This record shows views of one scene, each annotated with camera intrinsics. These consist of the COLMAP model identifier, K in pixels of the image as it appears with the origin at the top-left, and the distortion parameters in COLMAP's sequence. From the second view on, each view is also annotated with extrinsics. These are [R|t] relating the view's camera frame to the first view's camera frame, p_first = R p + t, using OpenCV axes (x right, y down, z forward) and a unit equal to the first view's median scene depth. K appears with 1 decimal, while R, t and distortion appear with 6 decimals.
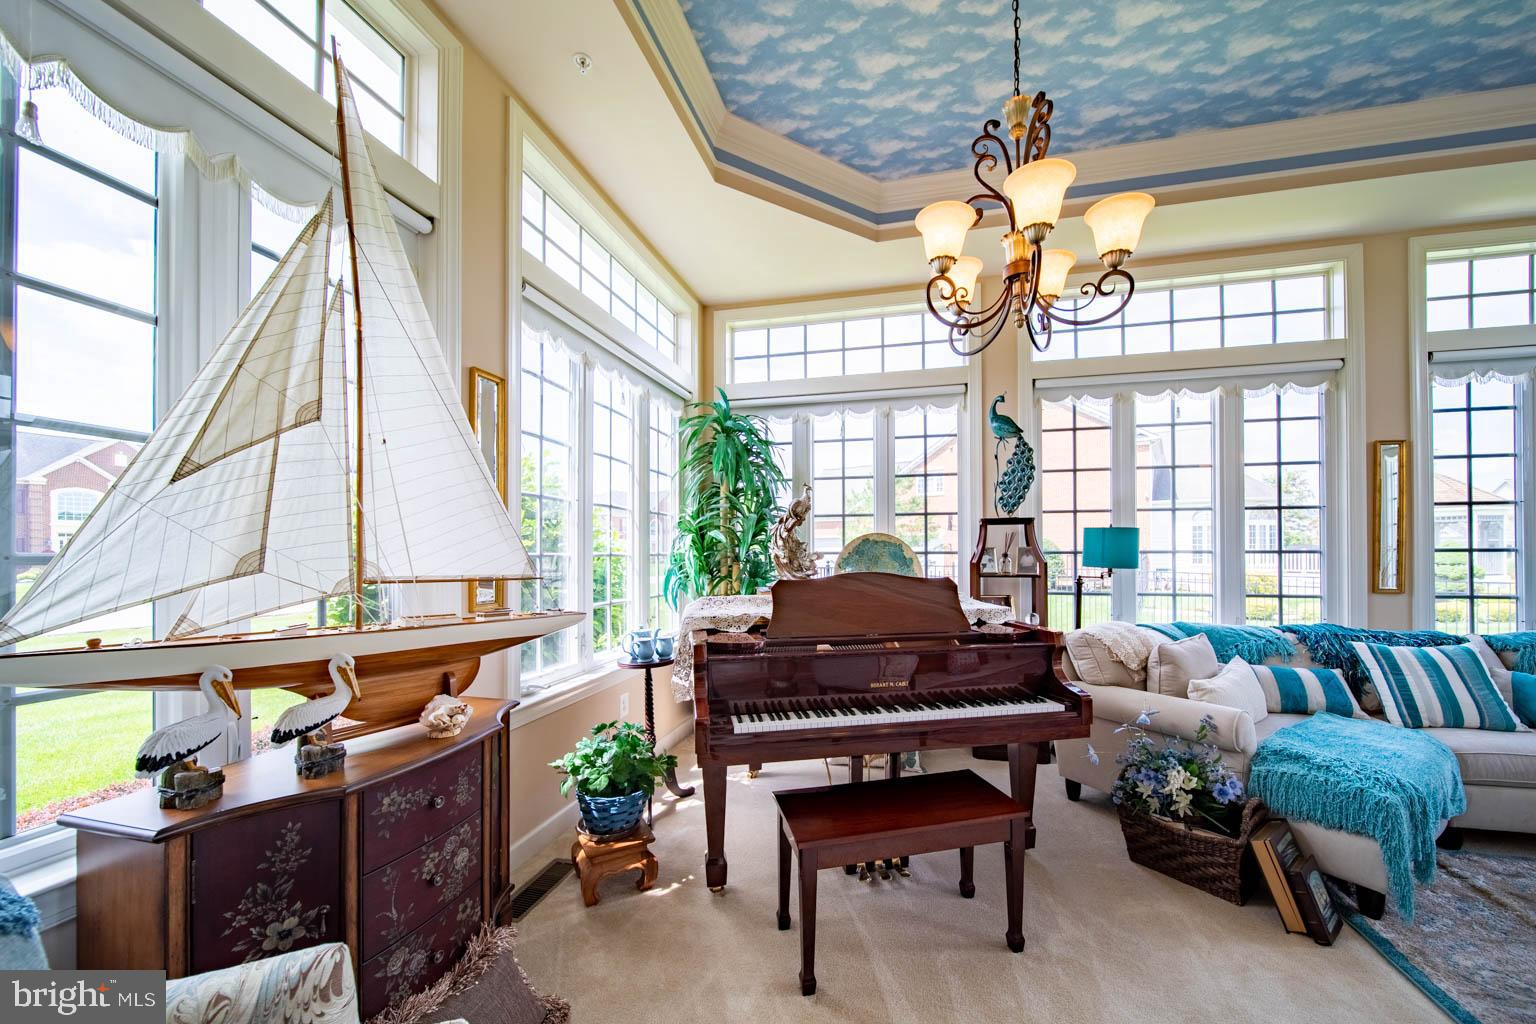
lens RADIAL K [[560.2, 0, 799.0], [0, 560.2, 548.9], [0, 0, 1]] dist [-0.000280, -0.000787]
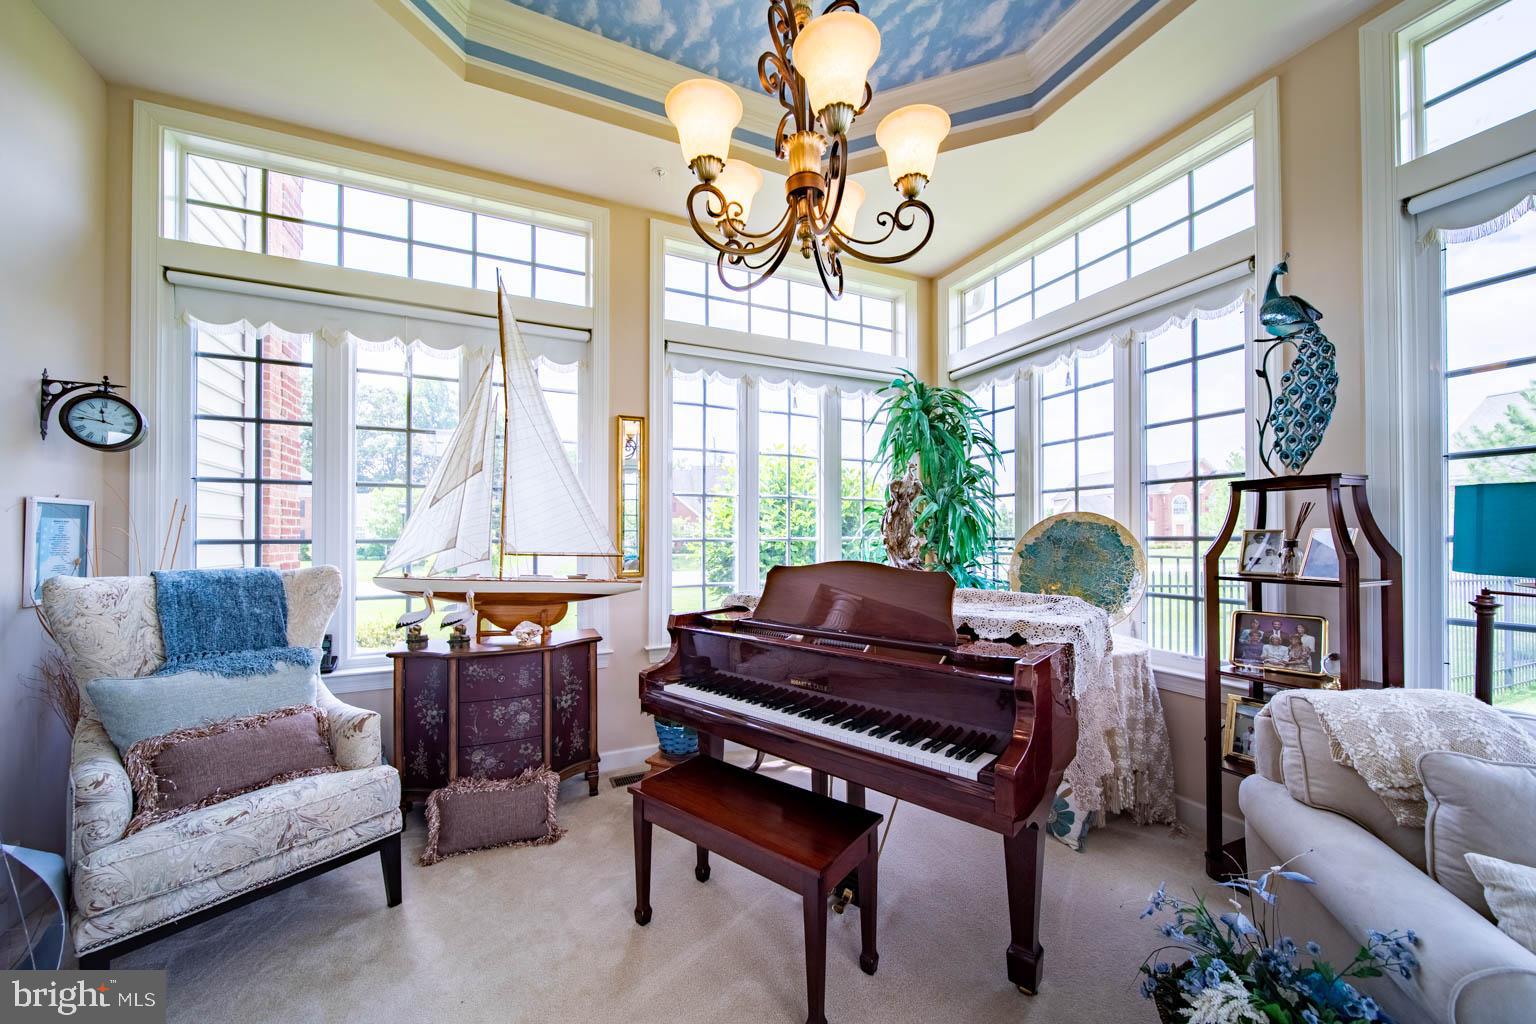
lens RADIAL K [[560.2, 0, 760.1], [0, 560.2, 531.0], [0, 0, 1]] dist [-0.000280, -0.000787]
pose [[0.591843, -0.005602, -0.806034, 0.605401], [0.004710, 0.999983, -0.003491, -0.003471], [0.806040, -0.001730, 0.591859, 0.288194]]
